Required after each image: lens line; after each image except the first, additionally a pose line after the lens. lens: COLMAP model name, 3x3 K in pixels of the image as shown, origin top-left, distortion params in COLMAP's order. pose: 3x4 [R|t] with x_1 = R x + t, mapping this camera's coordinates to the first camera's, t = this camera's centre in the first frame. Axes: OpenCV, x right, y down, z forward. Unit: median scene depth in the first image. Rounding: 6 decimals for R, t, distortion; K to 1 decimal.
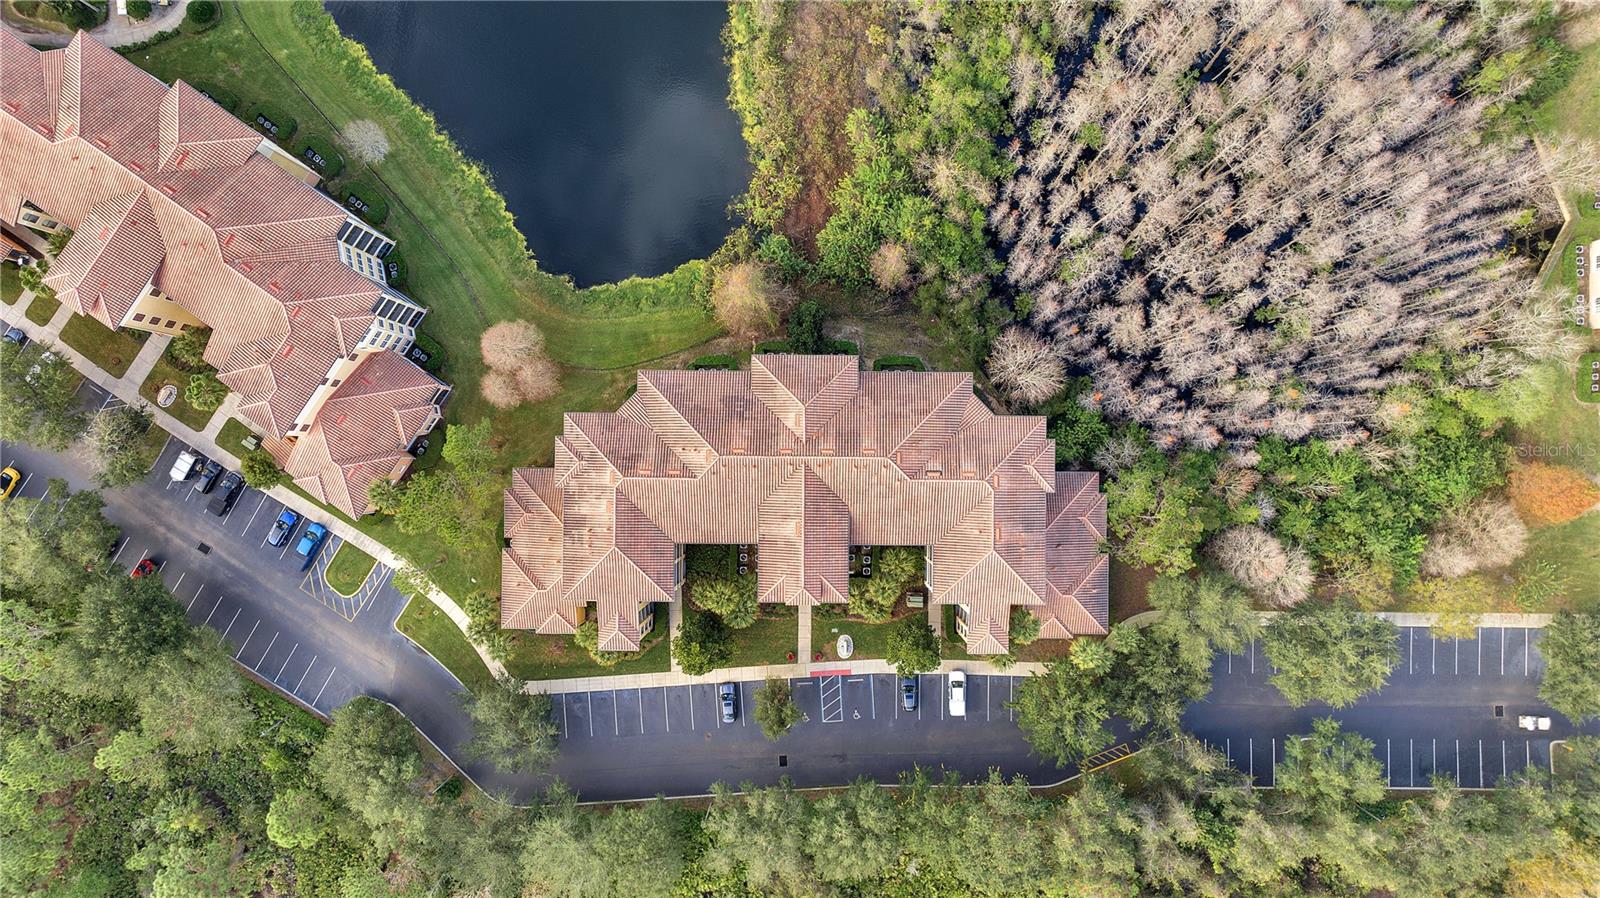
lens RADIAL K [[1144.5, 0, 799.0], [0, 1144.5, 448.2], [0, 0, 1]] dist [0.000735, 0.003098]
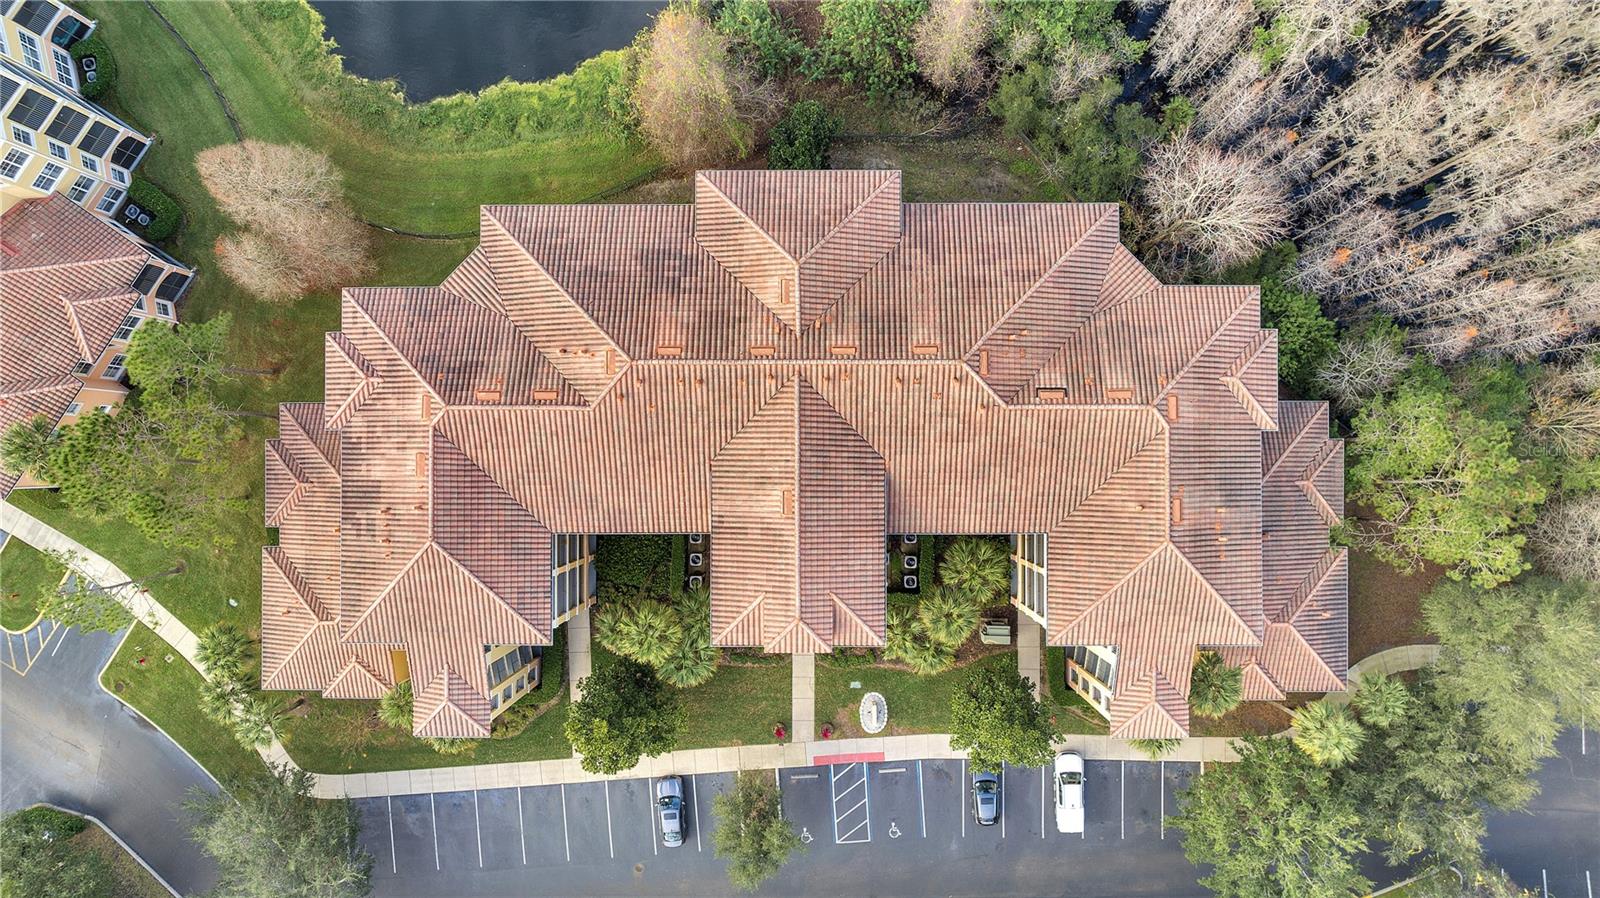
lens RADIAL K [[1144.5, 0, 800.6], [0, 1144.5, 448.9], [0, 0, 1]] dist [0.000735, 0.003098]
pose [[0.999966, -0.008184, -0.000353, 0.005002], [0.008185, 0.999963, 0.002614, 0.040733], [0.000332, -0.002617, 0.999997, 0.443498]]
